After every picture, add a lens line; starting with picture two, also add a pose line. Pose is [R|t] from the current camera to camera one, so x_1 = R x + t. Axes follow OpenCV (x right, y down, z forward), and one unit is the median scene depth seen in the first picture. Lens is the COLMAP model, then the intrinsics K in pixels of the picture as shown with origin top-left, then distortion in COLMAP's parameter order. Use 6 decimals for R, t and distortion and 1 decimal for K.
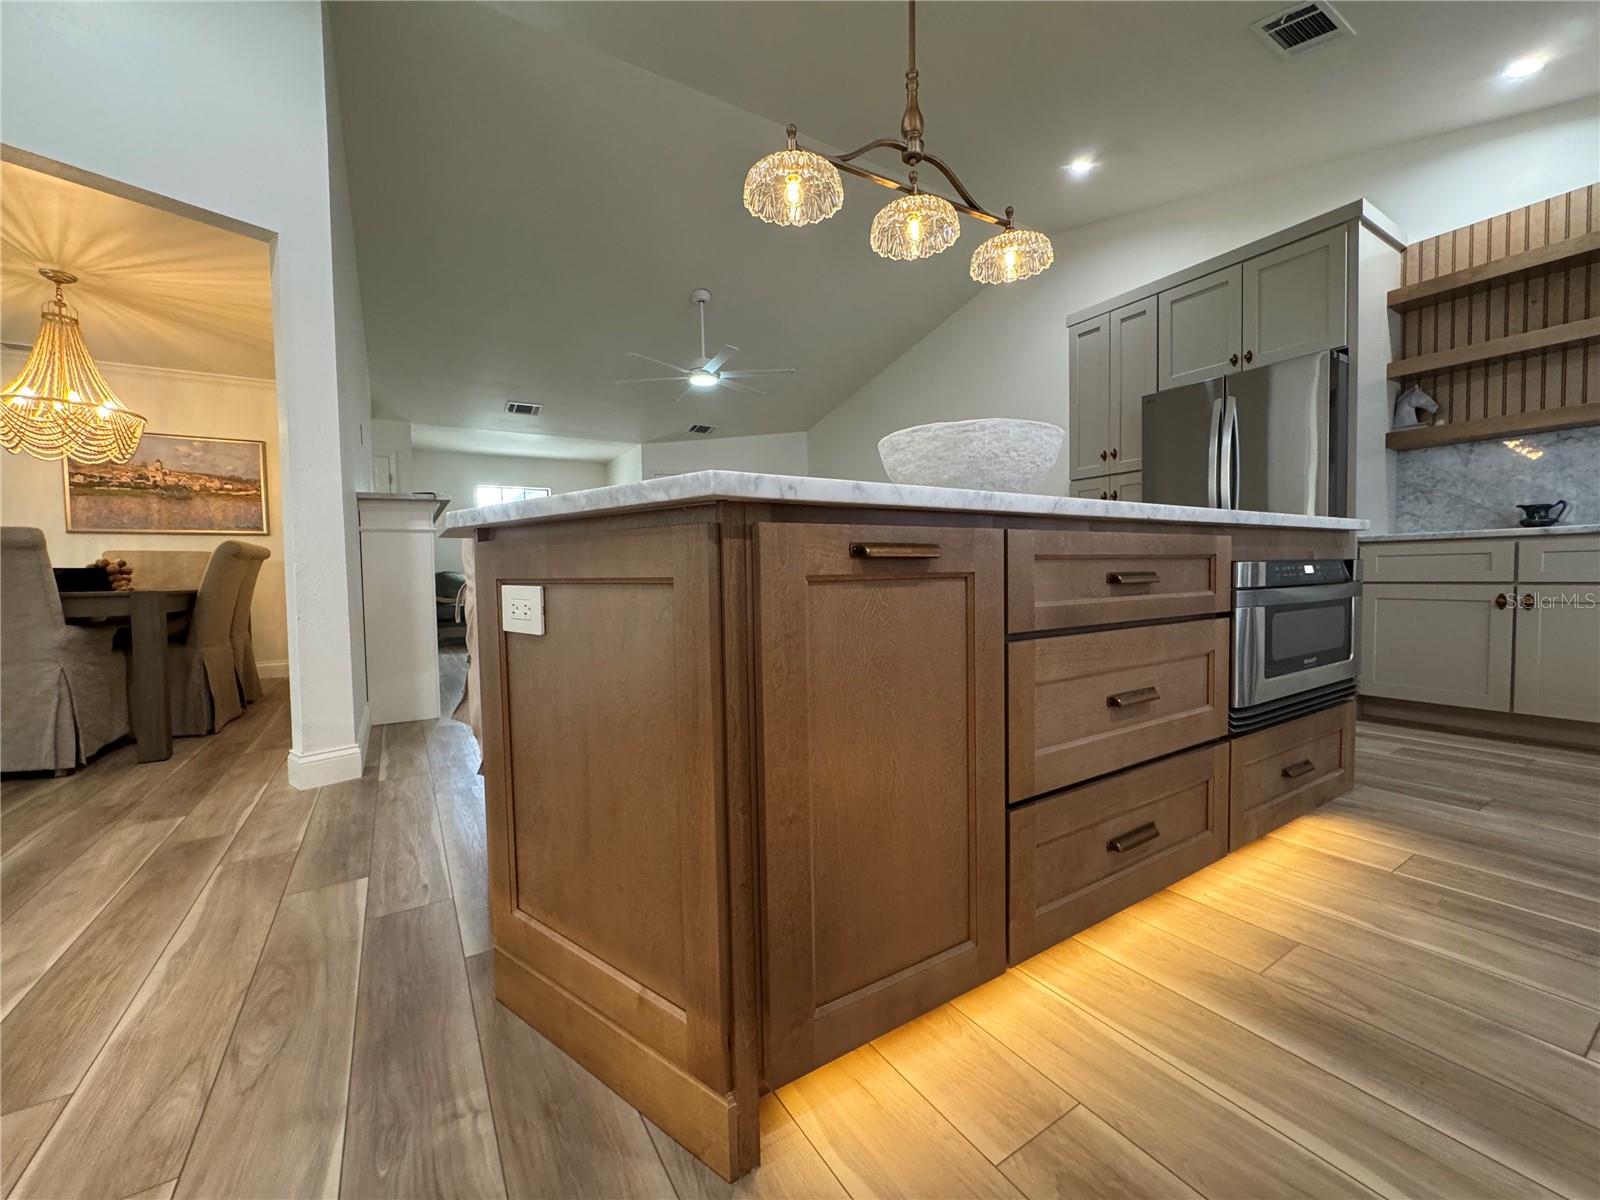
lens RADIAL K [[637.7, 0, 809.1], [0, 637.7, 600.2], [0, 0, 1]] dist [-0.003242, 0.000781]
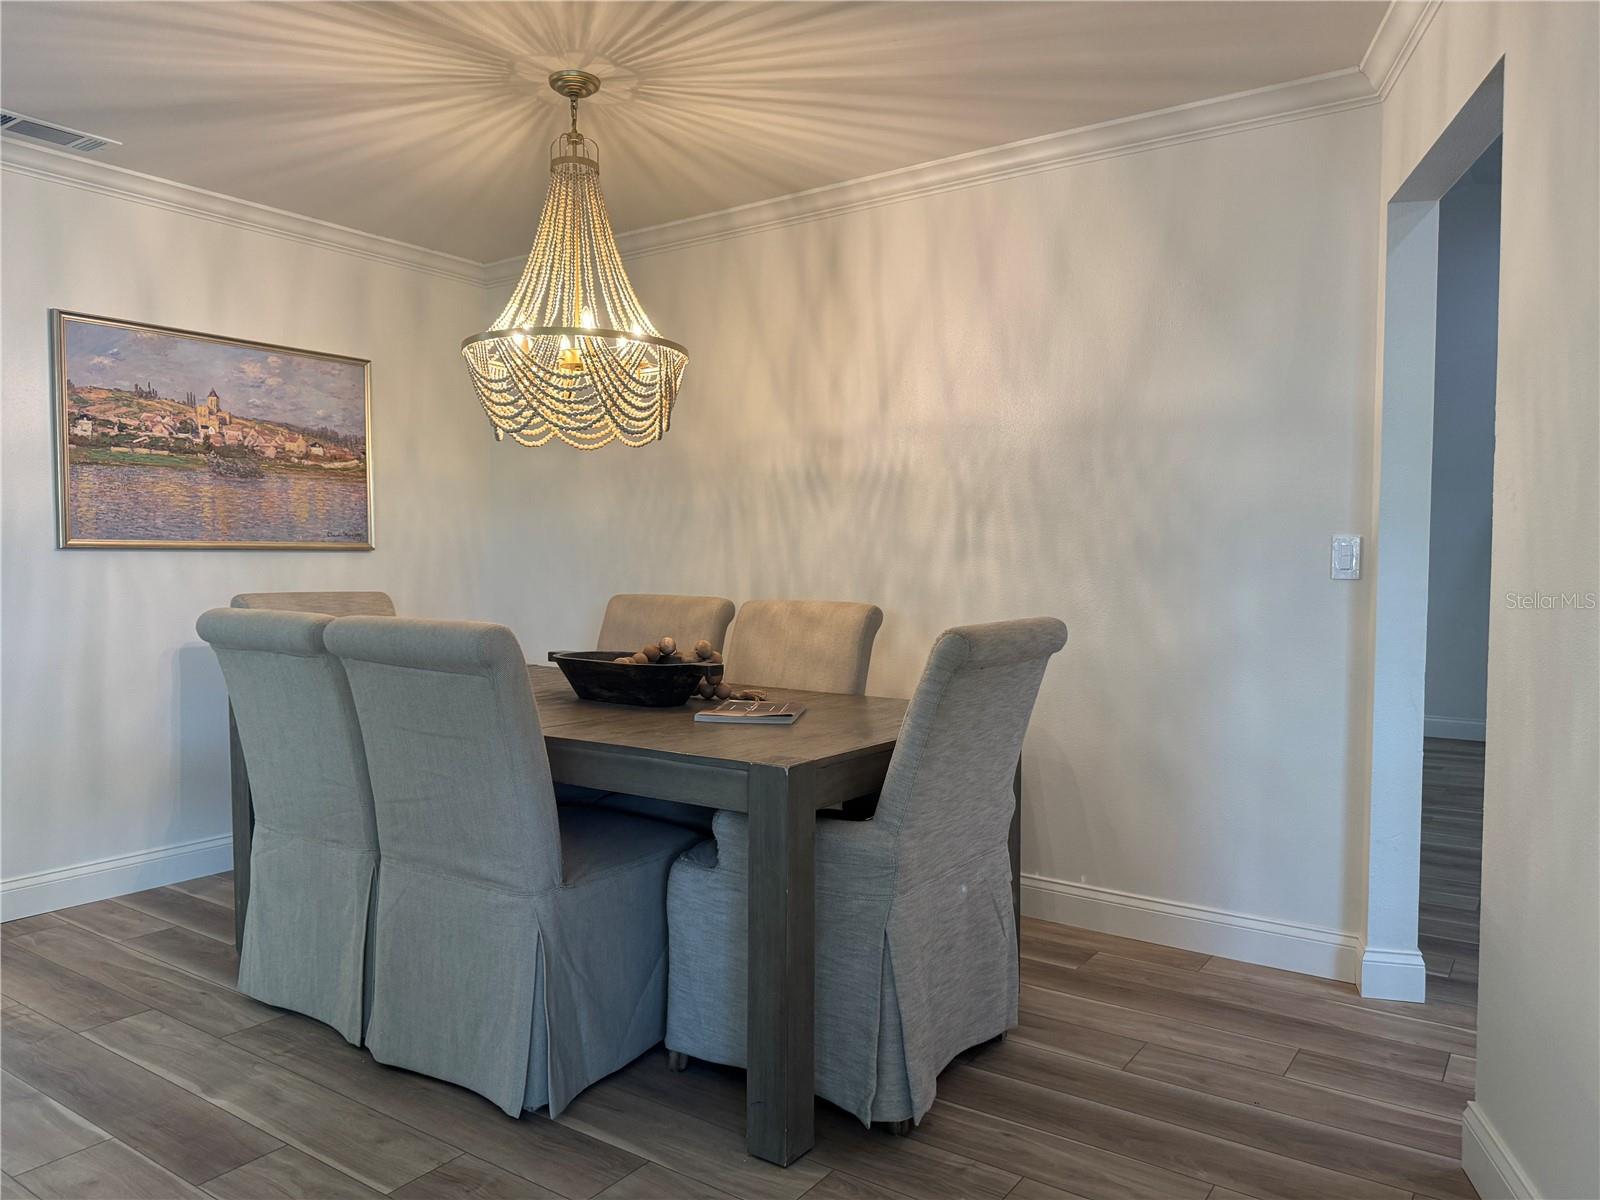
lens RADIAL K [[1134.7, 0, 800.8], [0, 1134.7, 610.1], [0, 0, 1]] dist [0.037757, -0.009592]
pose [[0.928637, 0.005072, 0.370955, -0.923416], [-0.006457, 0.999976, 0.002491, -0.063996], [-0.370934, -0.004709, 0.928647, 0.056311]]
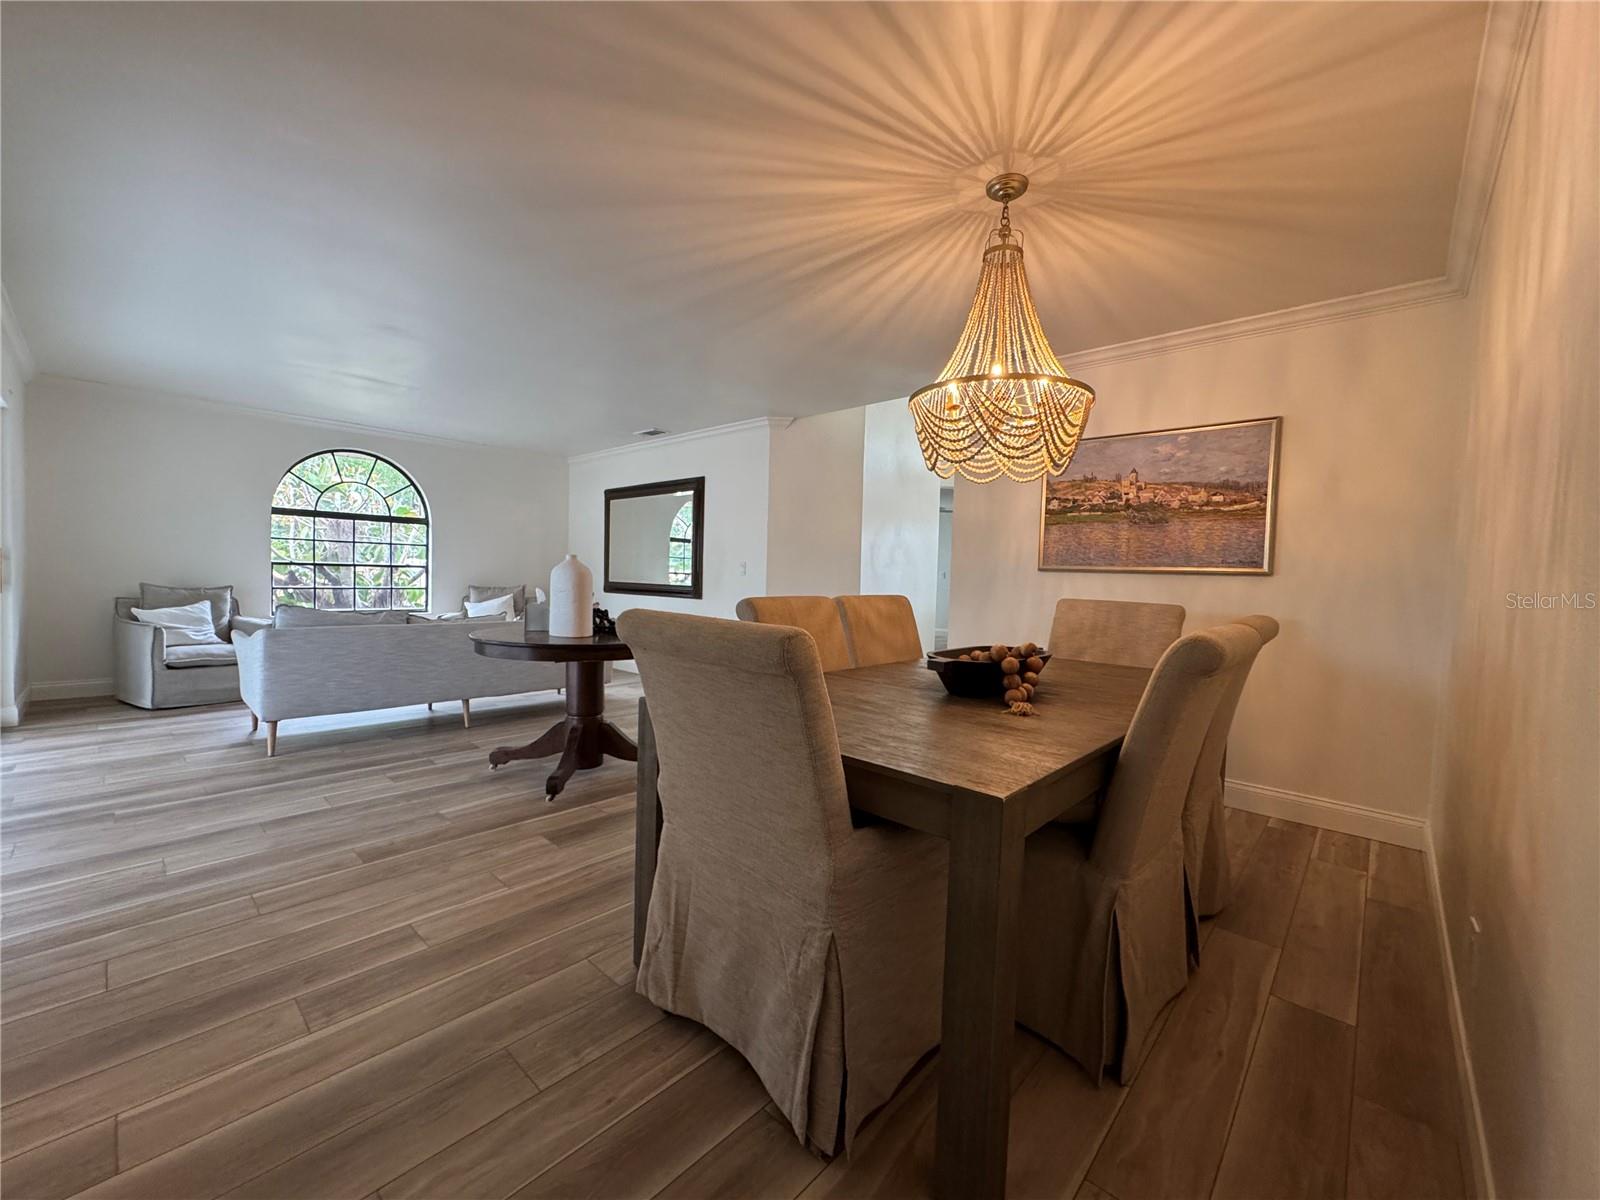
lens RADIAL K [[637.7, 0, 786.8], [0, 637.7, 595.4], [0, 0, 1]] dist [-0.003242, 0.000781]
pose [[0.235374, 0.061601, -0.969951, -0.405372], [-0.076325, 0.996079, 0.044738, -0.080616], [0.968903, 0.063502, 0.239152, 0.452310]]
